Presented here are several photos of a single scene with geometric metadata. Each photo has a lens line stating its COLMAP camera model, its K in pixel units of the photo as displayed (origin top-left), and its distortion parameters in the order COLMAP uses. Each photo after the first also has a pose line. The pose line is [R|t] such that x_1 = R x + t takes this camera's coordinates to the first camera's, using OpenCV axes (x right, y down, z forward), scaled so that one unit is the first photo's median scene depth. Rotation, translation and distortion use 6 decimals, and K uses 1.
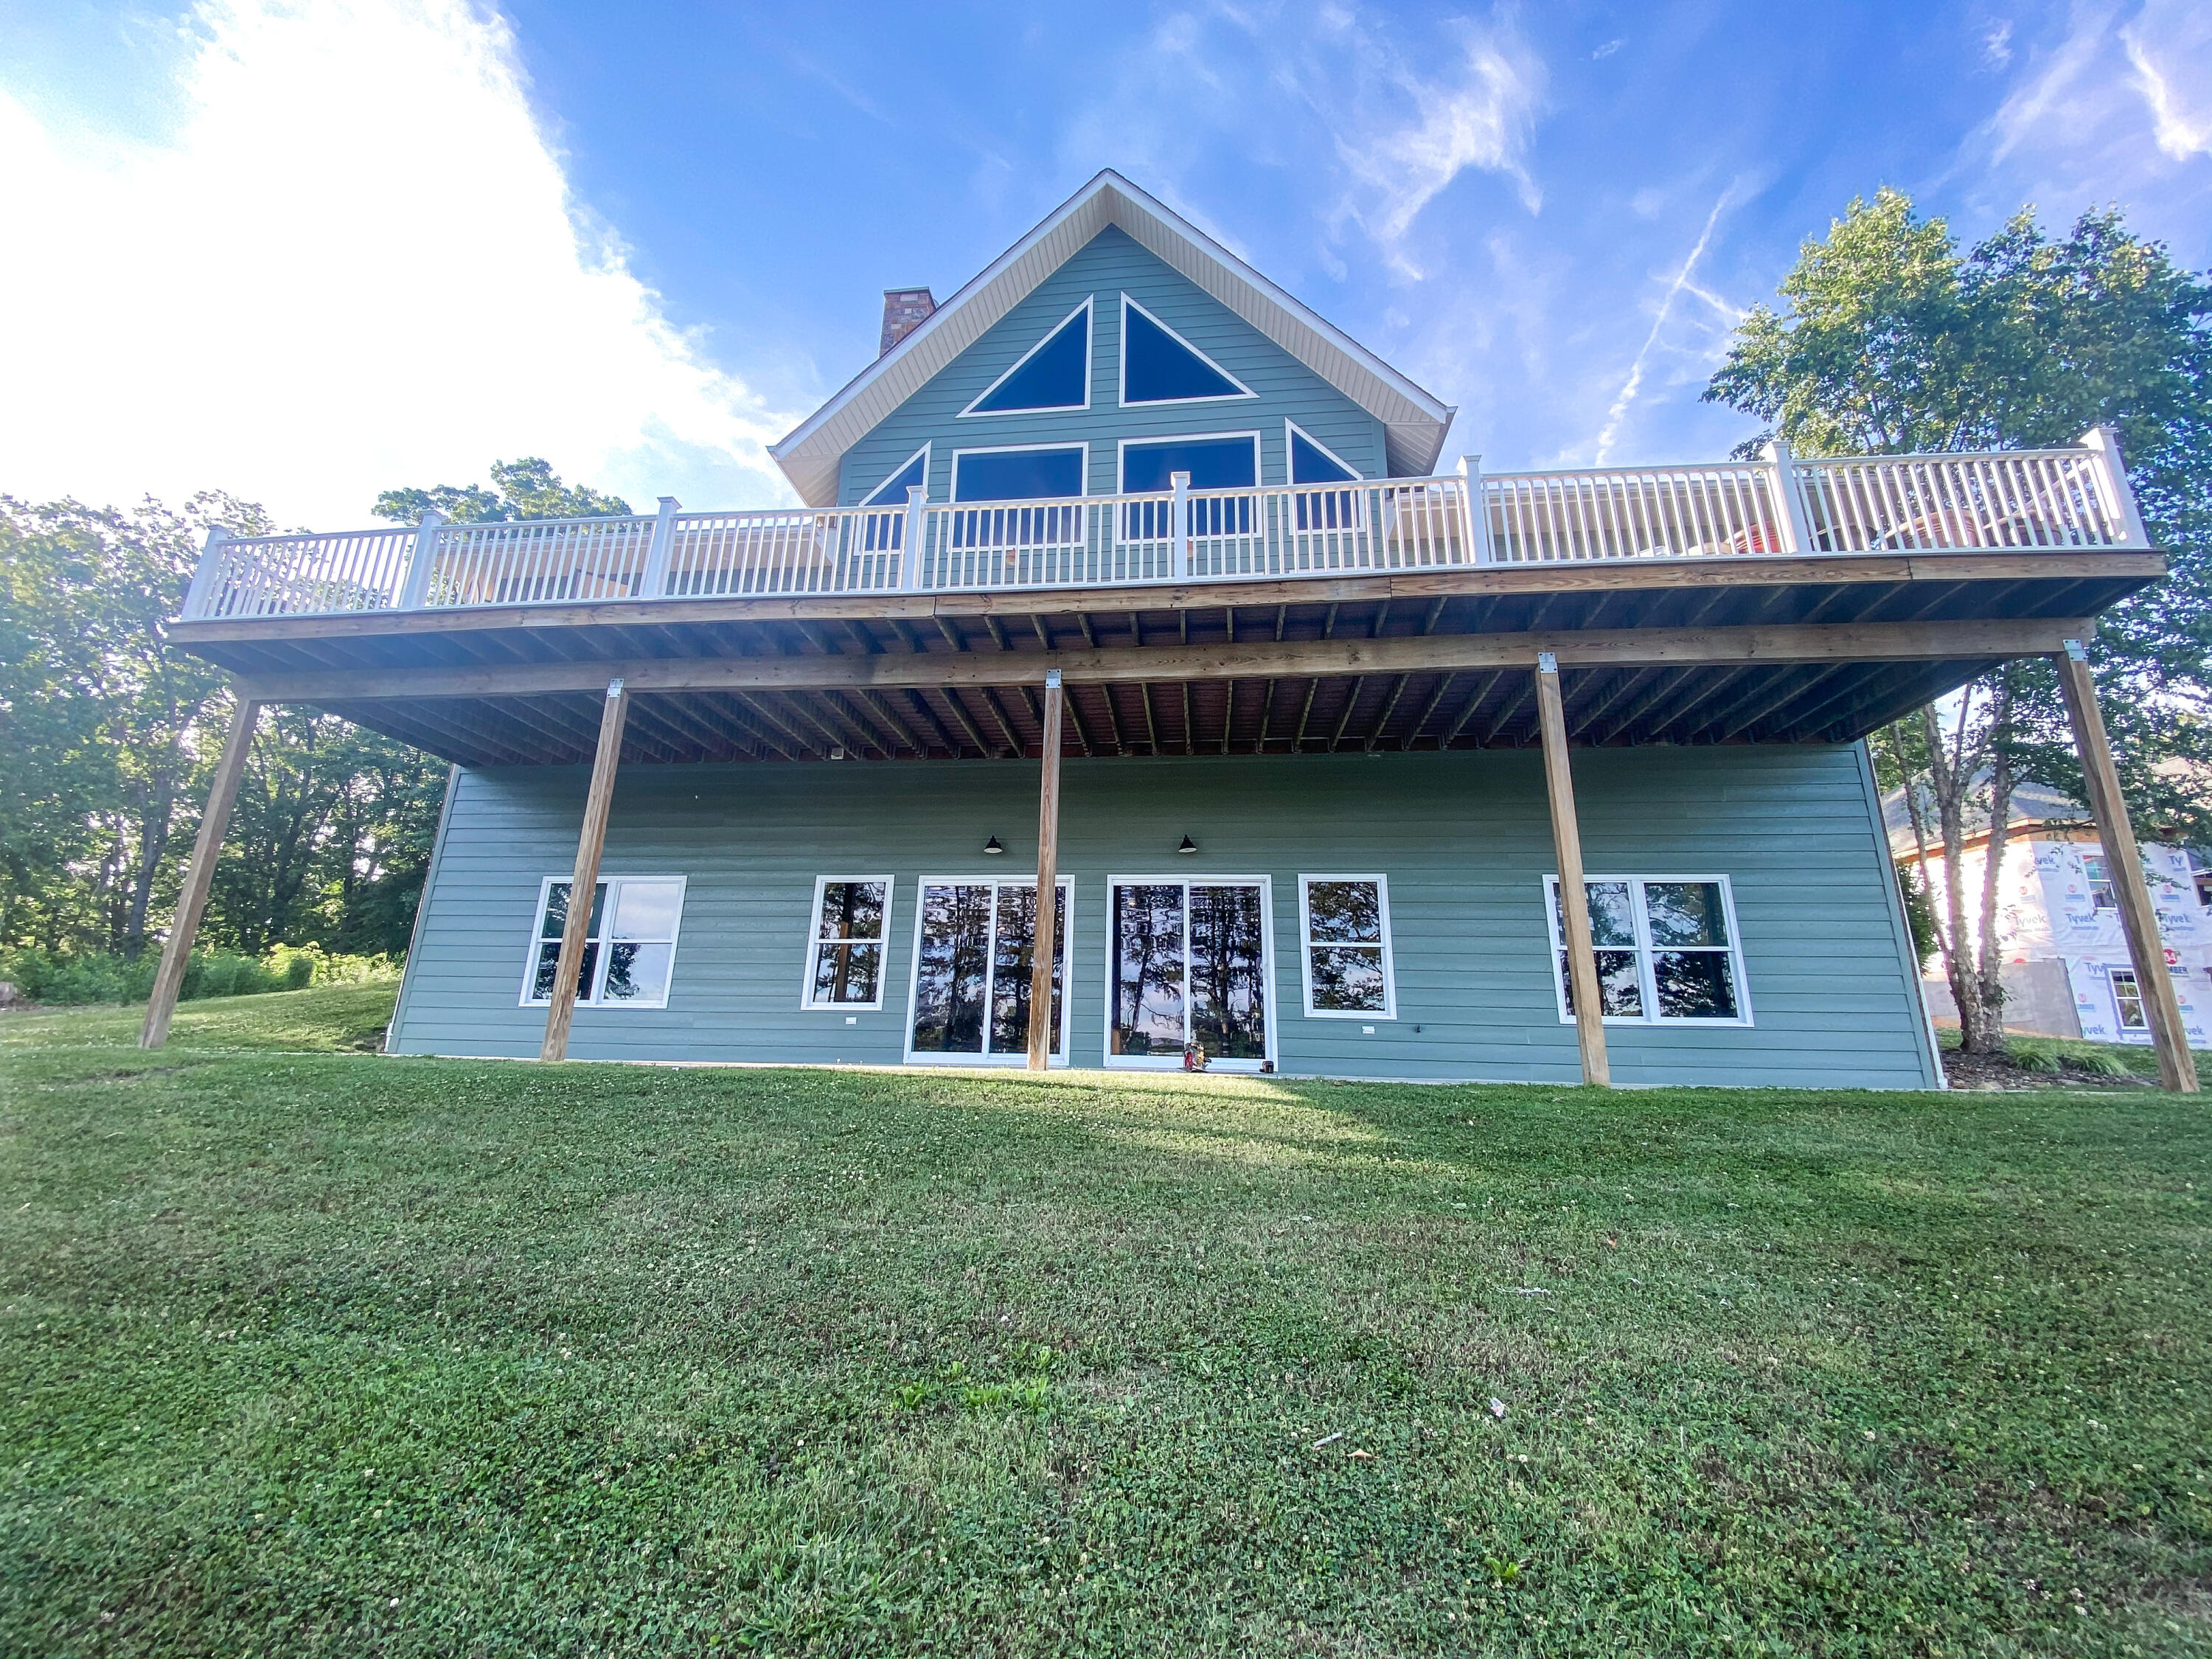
lens RADIAL K [[889.8, 0, 1104.6], [0, 889.8, 811.1], [0, 0, 1]] dist [0.013075, -0.019479]
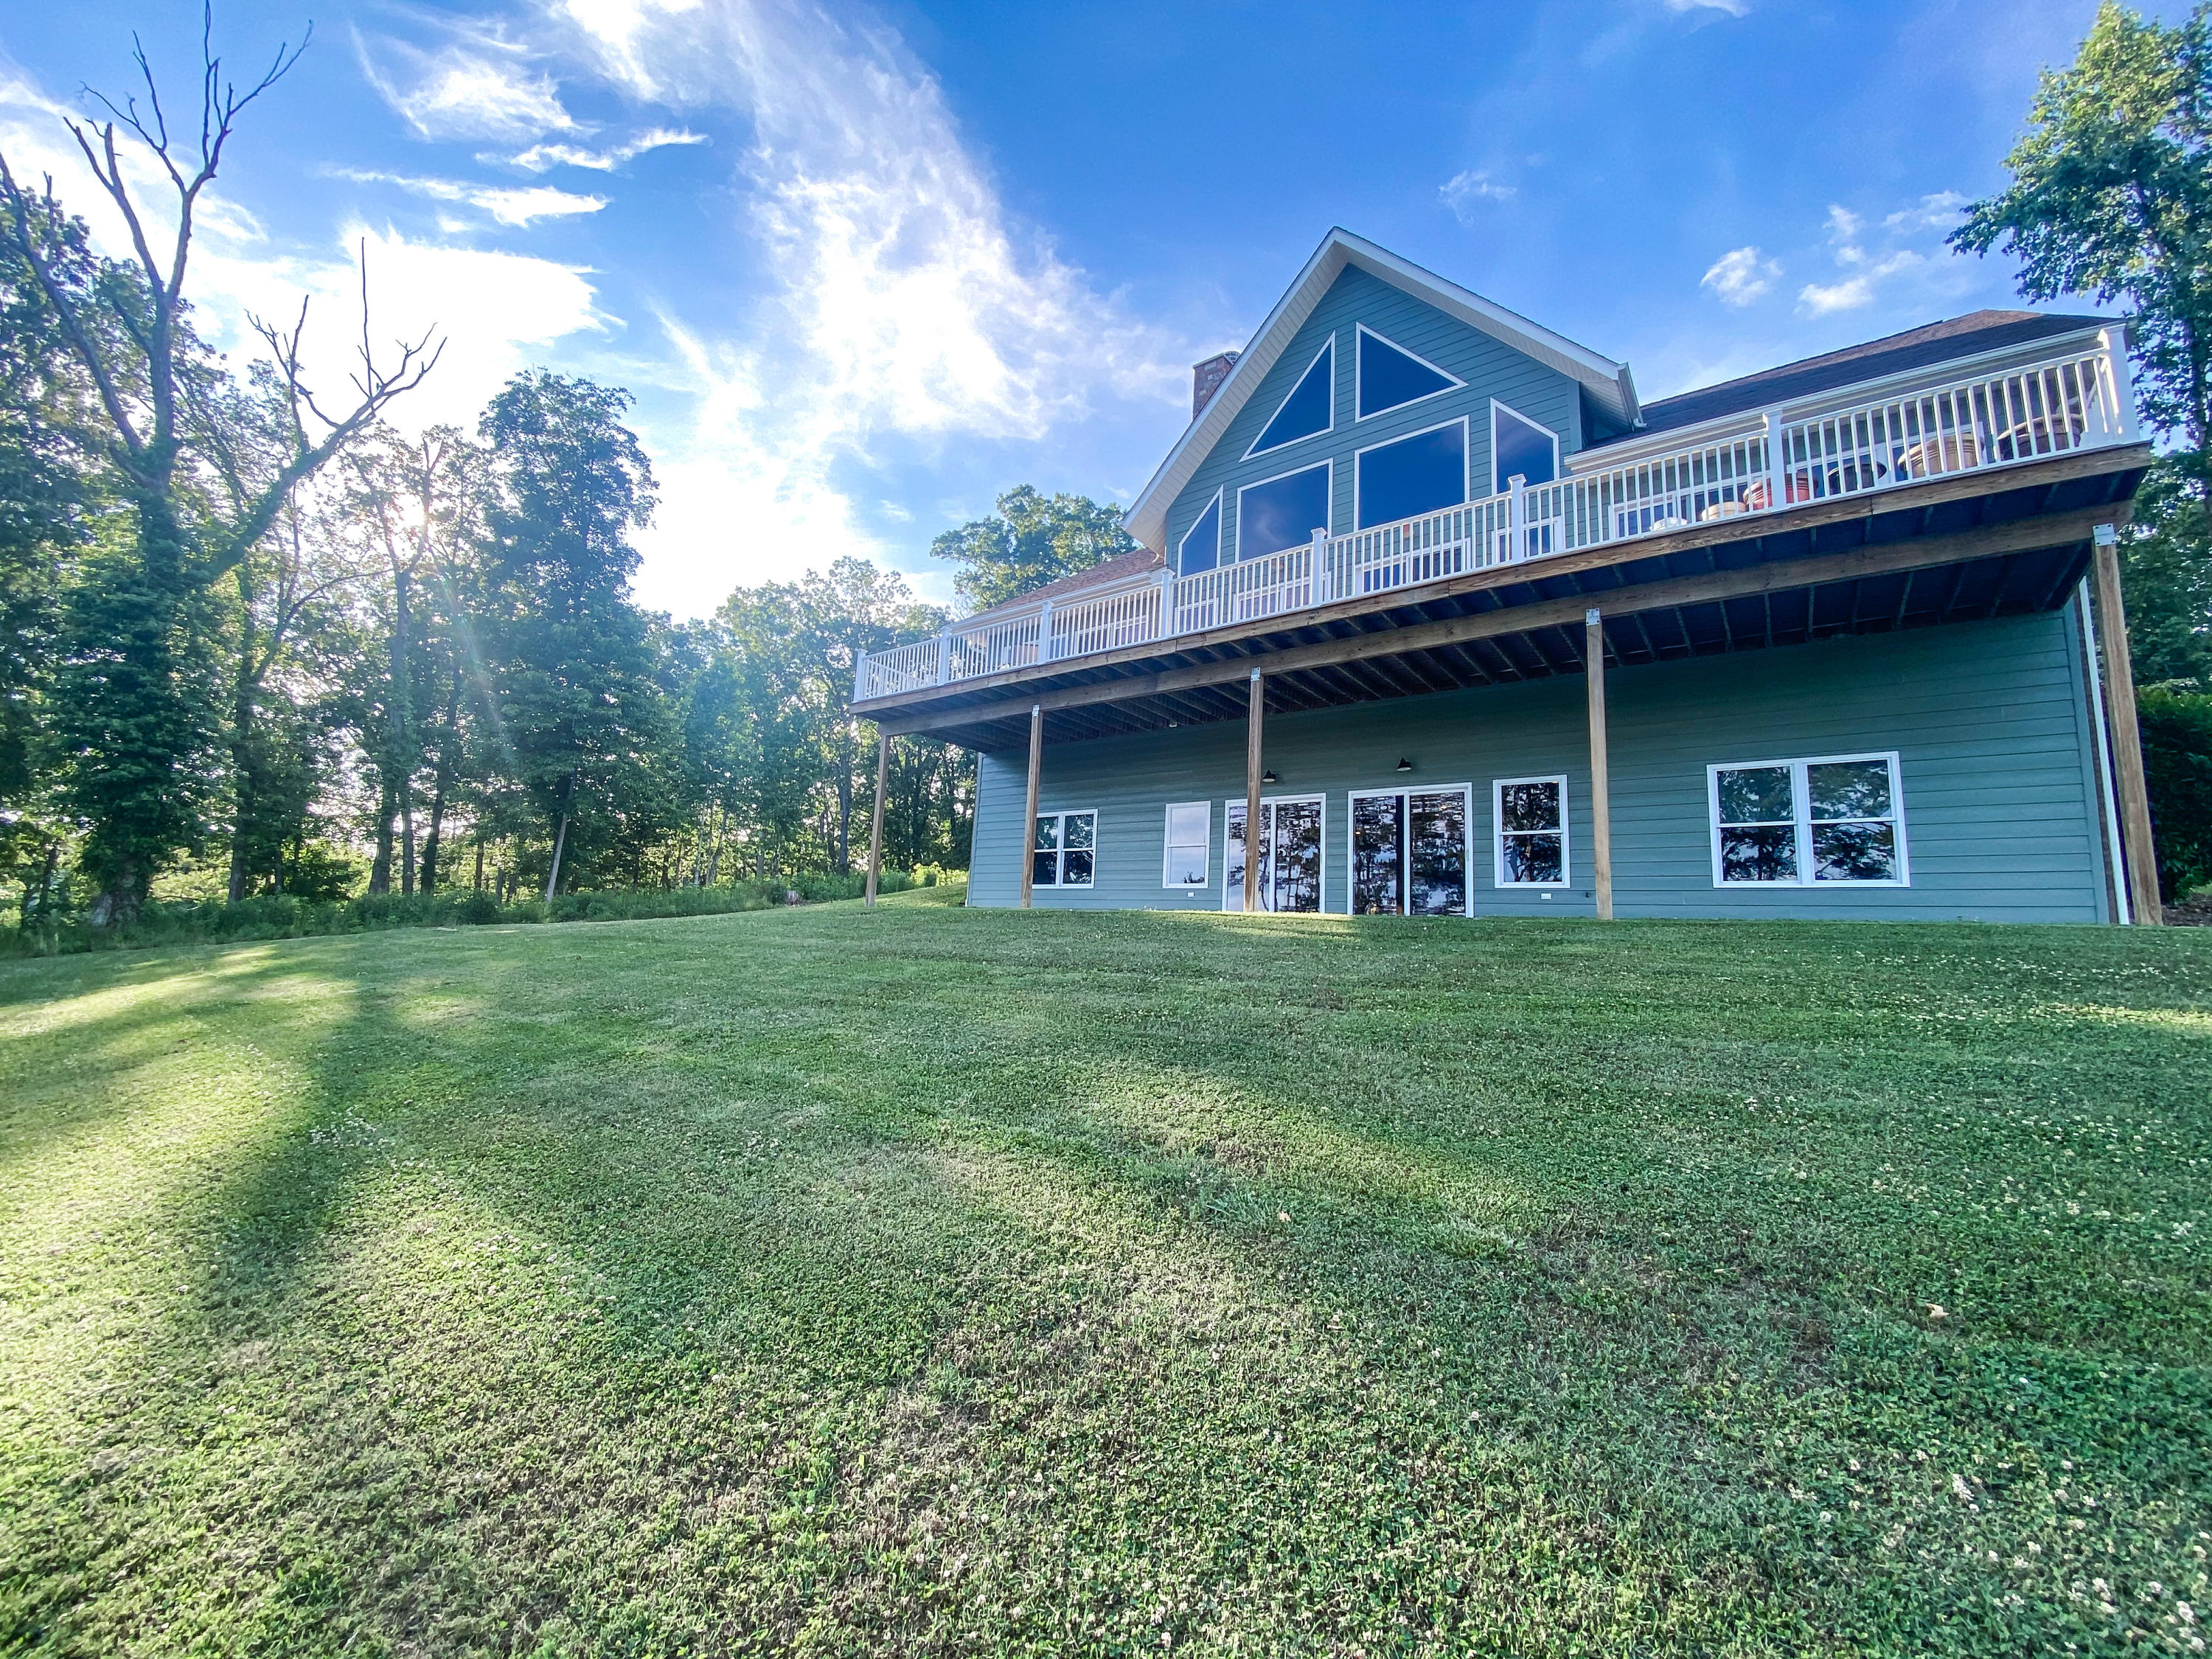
lens RADIAL K [[881.7, 0, 1104.0], [0, 881.7, 824.6], [0, 0, 1]] dist [-0.001056, -0.013184]
pose [[0.857385, -0.049374, -0.512302, 0.098557], [0.107653, 0.990574, 0.084699, -0.009034], [0.503292, -0.127770, 0.854618, -0.100725]]
